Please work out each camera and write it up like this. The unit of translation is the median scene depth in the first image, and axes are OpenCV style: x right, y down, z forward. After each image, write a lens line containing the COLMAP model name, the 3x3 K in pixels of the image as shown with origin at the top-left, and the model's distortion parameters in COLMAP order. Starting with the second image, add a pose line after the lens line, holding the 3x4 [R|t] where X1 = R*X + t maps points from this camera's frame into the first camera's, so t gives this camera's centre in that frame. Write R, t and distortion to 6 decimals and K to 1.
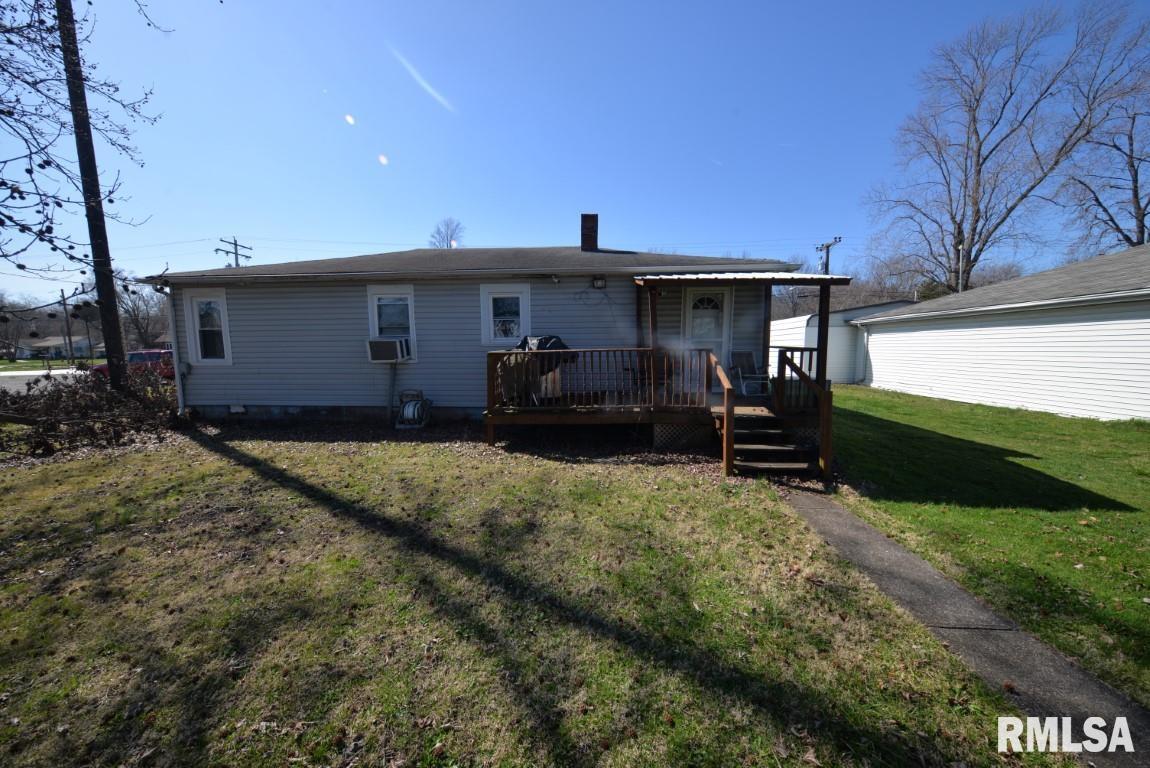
lens RADIAL K [[377.2, 0, 575.8], [0, 377.2, 384.0], [0, 0, 1]] dist [-0.005892, -0.002329]
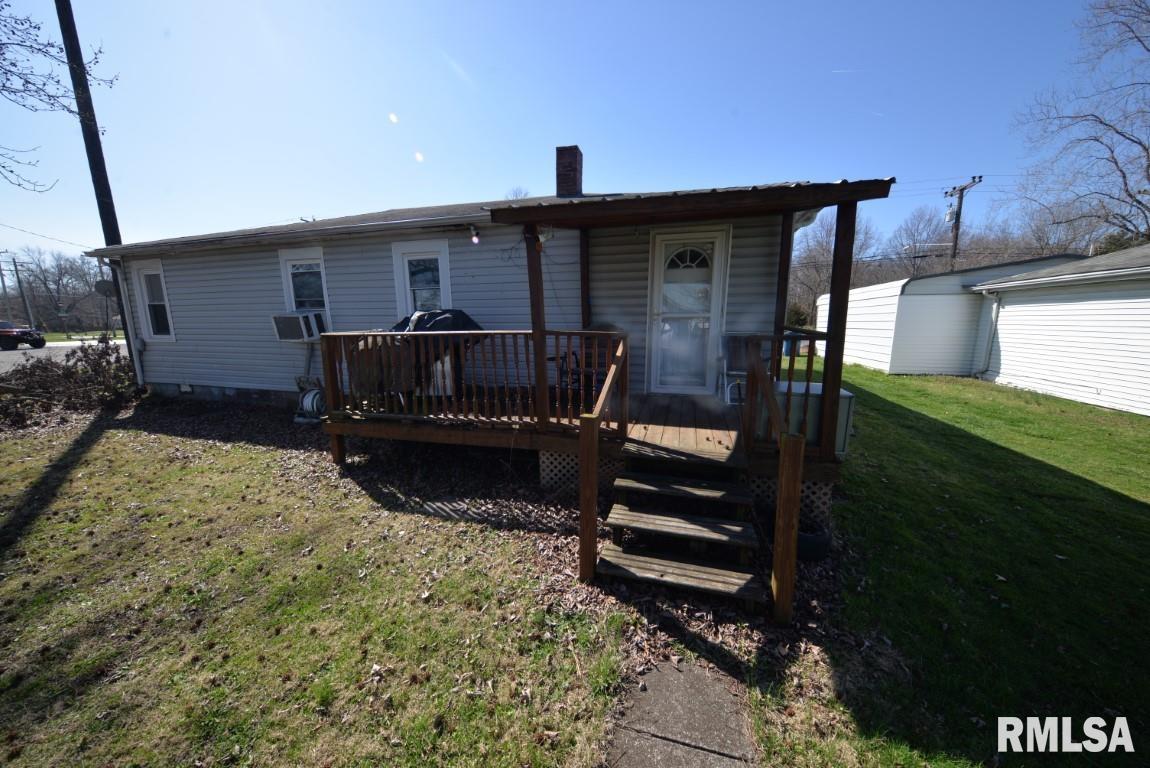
lens RADIAL K [[377.2, 0, 577.6], [0, 377.2, 385.8], [0, 0, 1]] dist [-0.005892, -0.002329]
pose [[0.979508, 0.037714, -0.197841, 0.246219], [-0.022414, 0.996622, 0.079013, -0.034609], [0.200153, -0.072959, 0.977044, 0.252880]]
